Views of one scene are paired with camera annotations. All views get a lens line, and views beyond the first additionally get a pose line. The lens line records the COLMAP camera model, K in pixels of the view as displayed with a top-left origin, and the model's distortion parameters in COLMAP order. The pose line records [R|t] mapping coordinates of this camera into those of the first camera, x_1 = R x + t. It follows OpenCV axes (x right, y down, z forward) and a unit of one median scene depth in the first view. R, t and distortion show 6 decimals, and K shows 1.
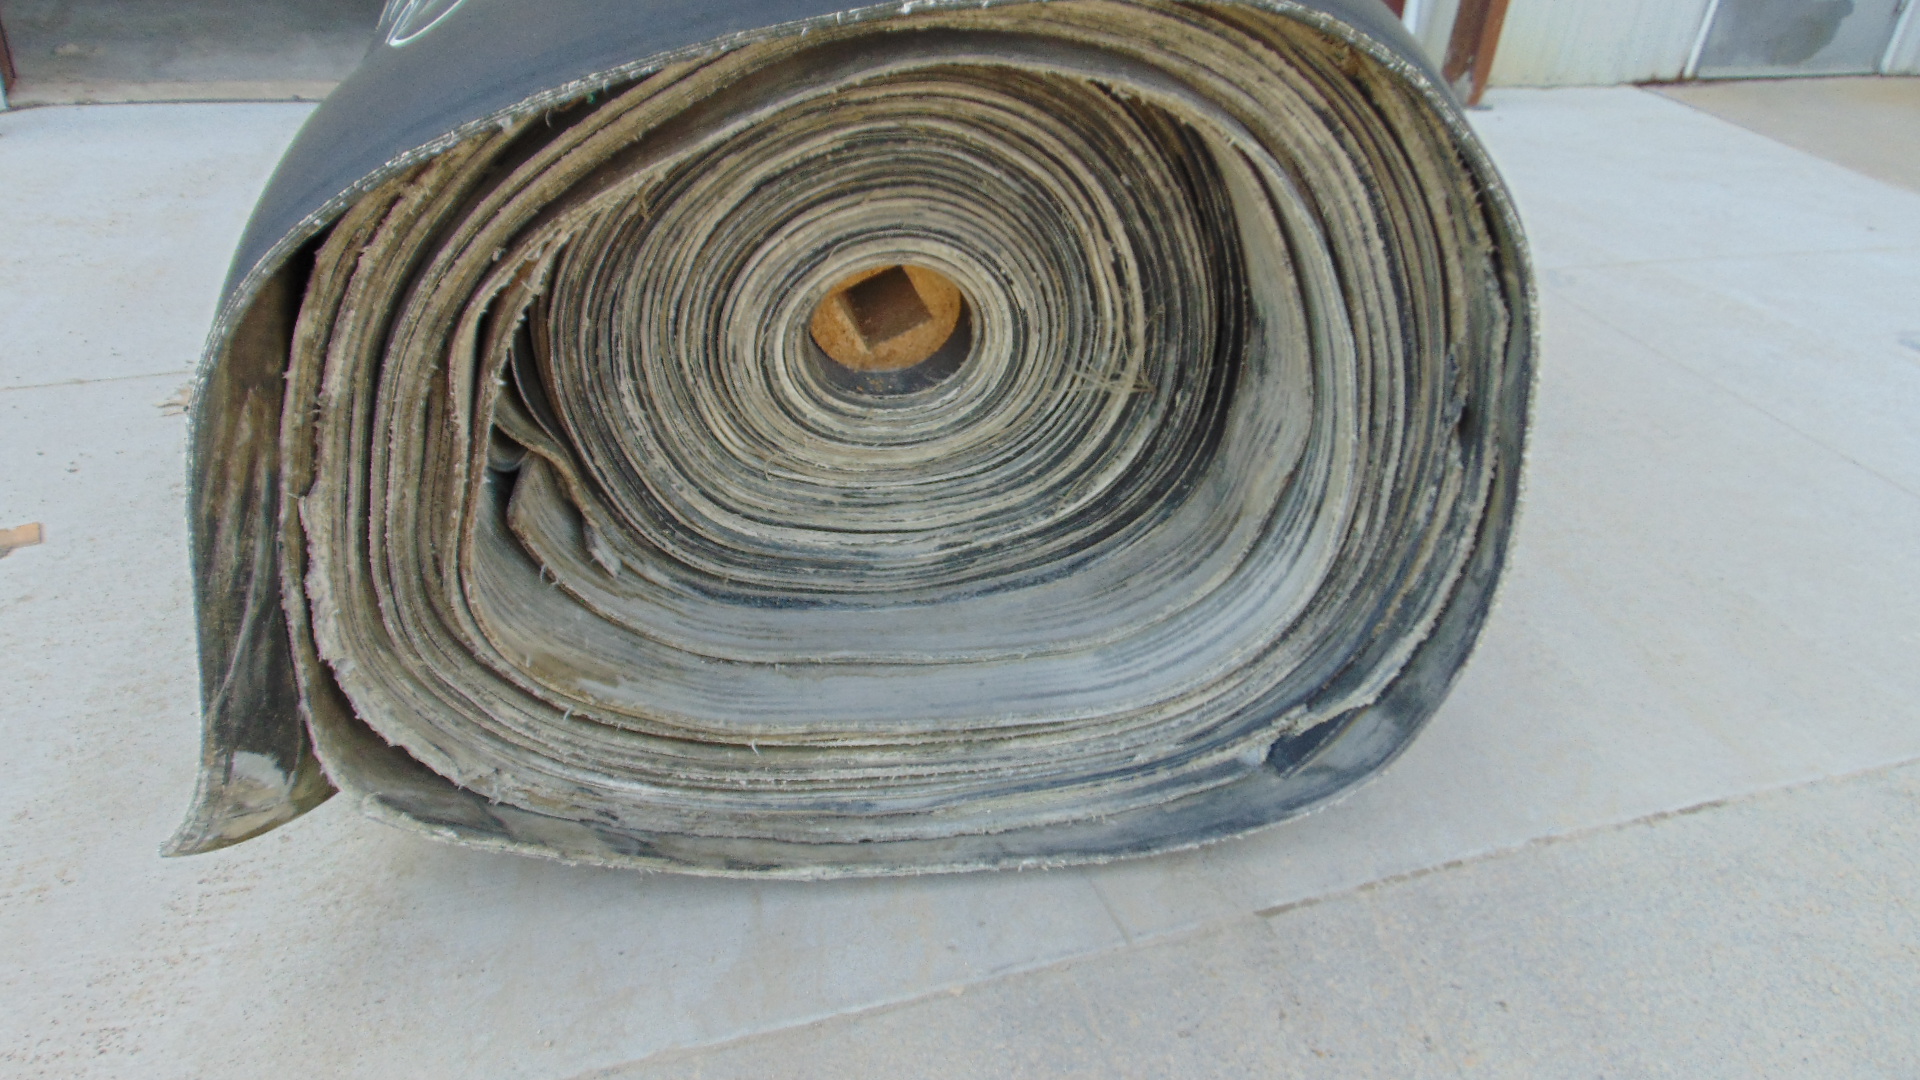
lens RADIAL K [[1428.4, 0, 960.0], [0, 1428.4, 540.0], [0, 0, 1]] dist [-0.040942, 0.076585]
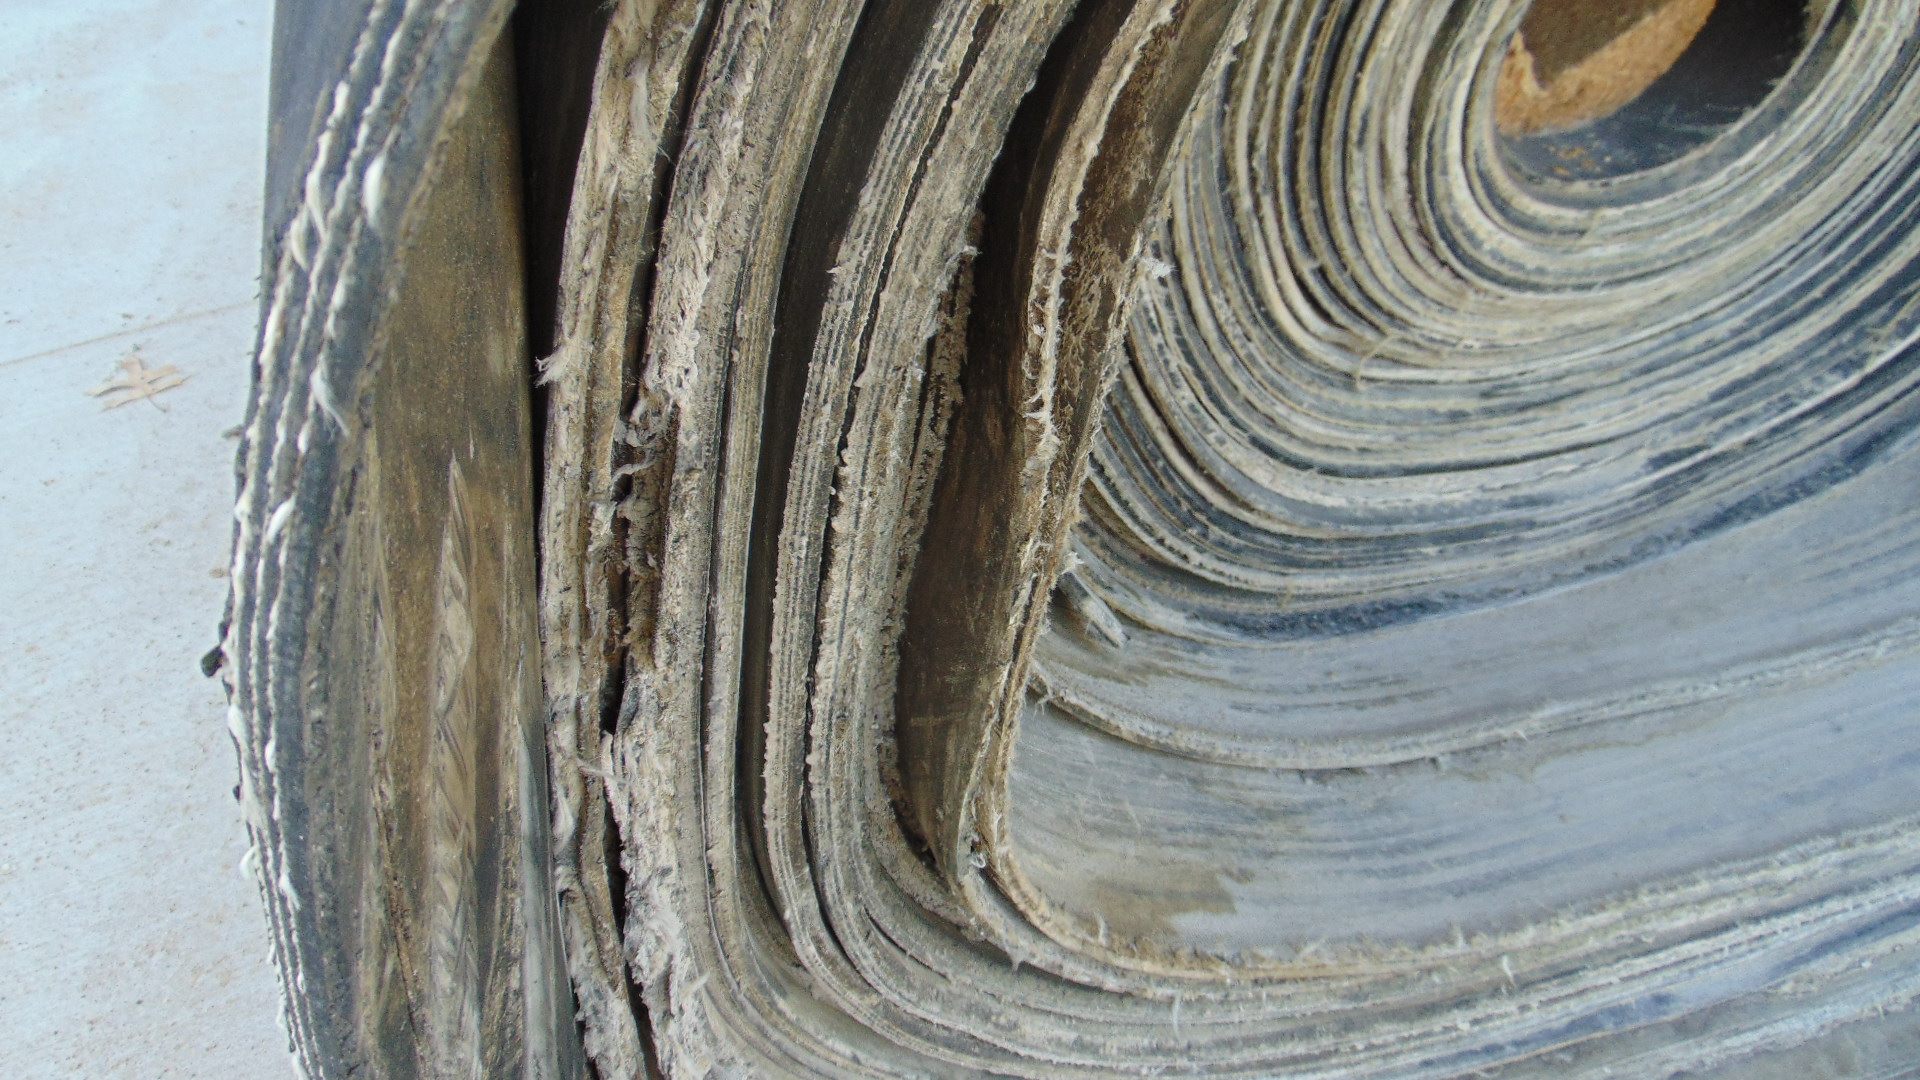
lens RADIAL K [[1428.4, 0, 960.0], [0, 1428.4, 540.0], [0, 0, 1]] dist [-0.040942, 0.076585]
pose [[0.988095, -0.153832, 0.001963, -0.284791], [0.152426, 0.980635, 0.122971, -0.074205], [-0.020841, -0.121208, 0.992408, 0.521421]]
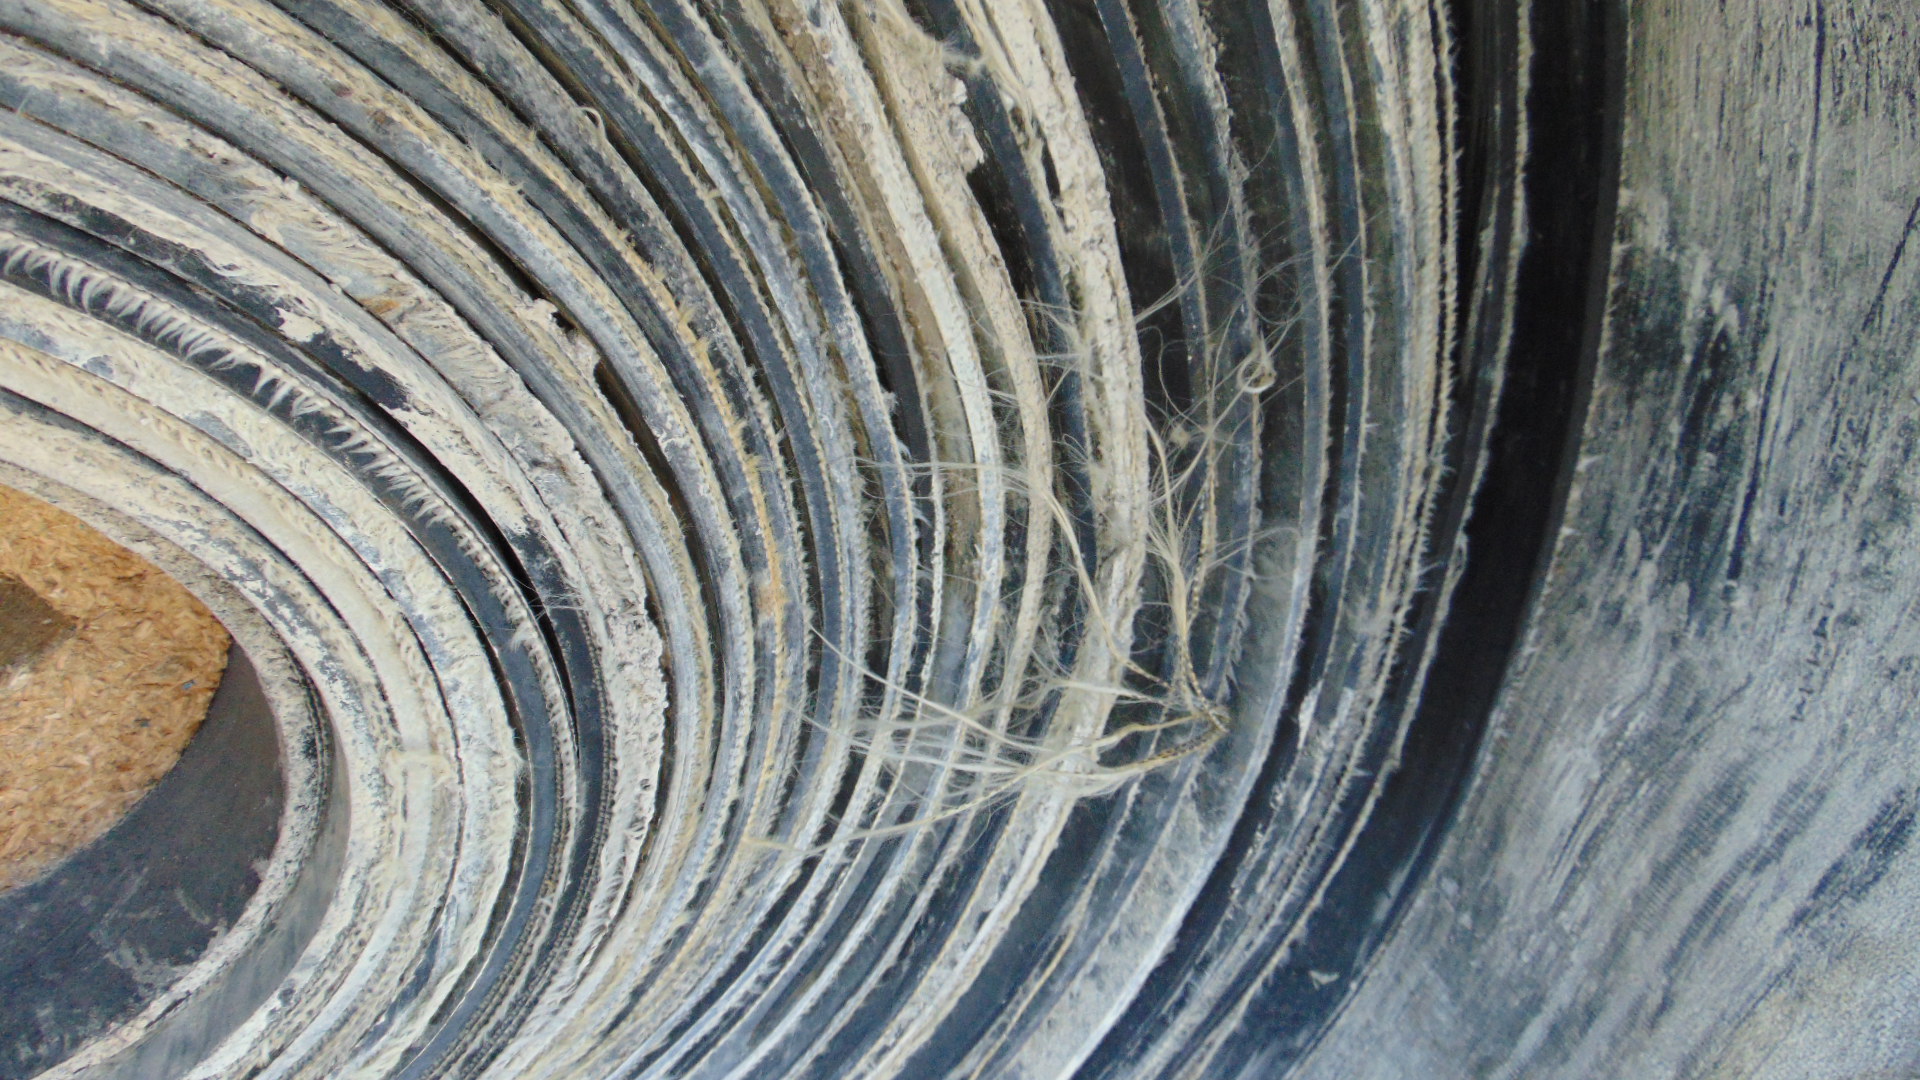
lens RADIAL K [[1428.4, 0, 960.0], [0, 1428.4, 540.0], [0, 0, 1]] dist [-0.040942, 0.076585]
pose [[0.958140, -0.202012, 0.202876, 0.057316], [0.203177, 0.979023, 0.015289, -0.147928], [-0.201709, 0.026571, 0.979085, 0.802437]]
